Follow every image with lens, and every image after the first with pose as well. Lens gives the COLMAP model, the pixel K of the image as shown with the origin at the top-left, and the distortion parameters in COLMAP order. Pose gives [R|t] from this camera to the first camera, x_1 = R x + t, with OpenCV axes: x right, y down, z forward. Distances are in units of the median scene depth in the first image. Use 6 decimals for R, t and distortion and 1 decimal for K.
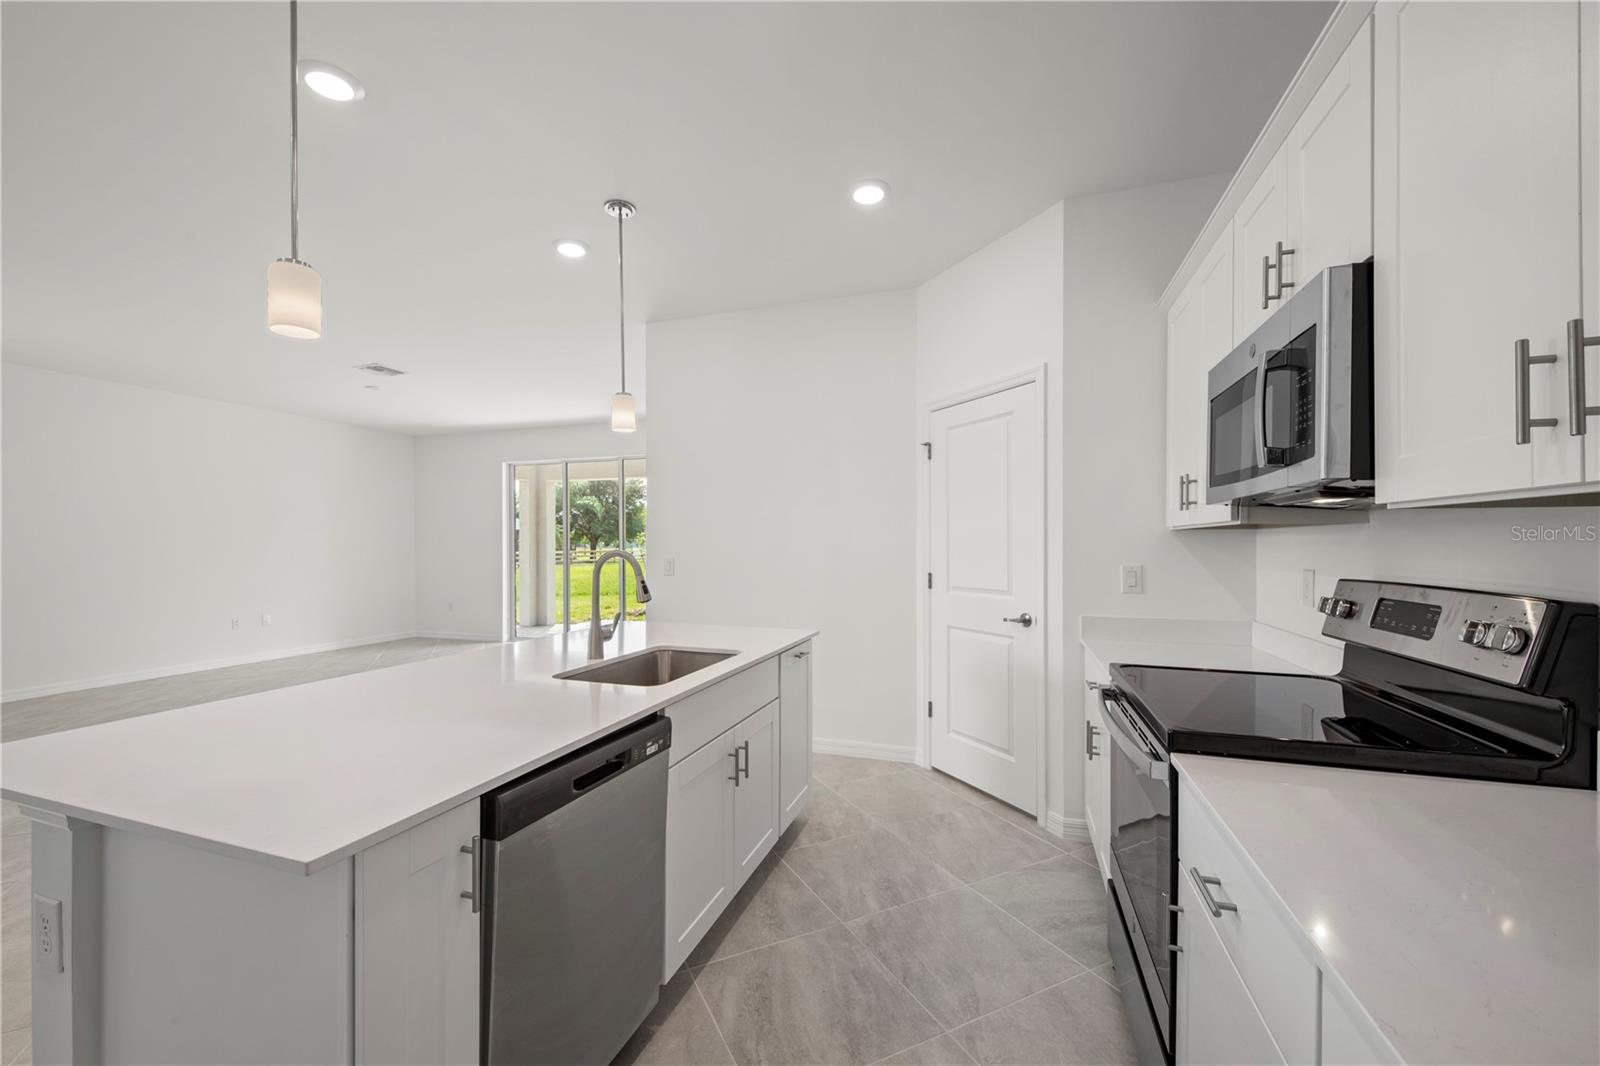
lens RADIAL K [[629.4, 0, 799.0], [0, 629.4, 546.7], [0, 0, 1]] dist [0.002935, 0.000097]
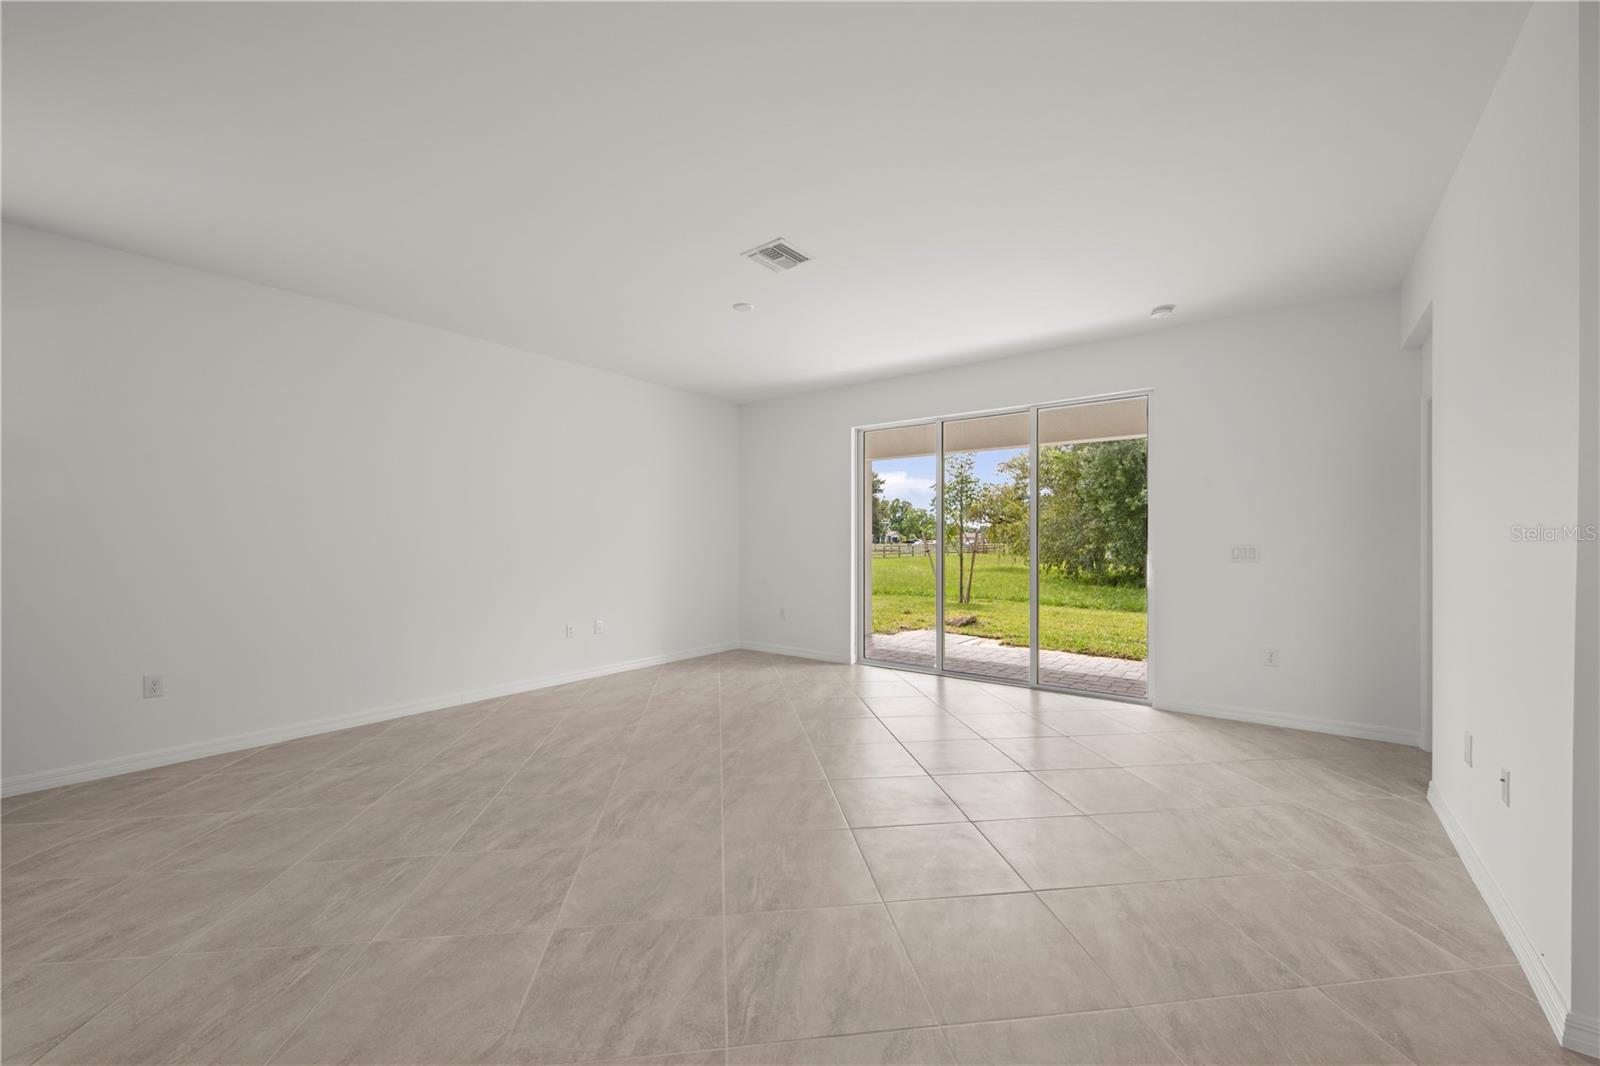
lens RADIAL K [[629.4, 0, 799.0], [0, 629.4, 546.7], [0, 0, 1]] dist [0.002935, 0.000097]
pose [[0.943598, 0.001954, -0.331087, -0.750278], [0.001271, 0.999954, 0.009523, 0.004889], [0.331091, -0.009407, 0.943552, 0.712886]]
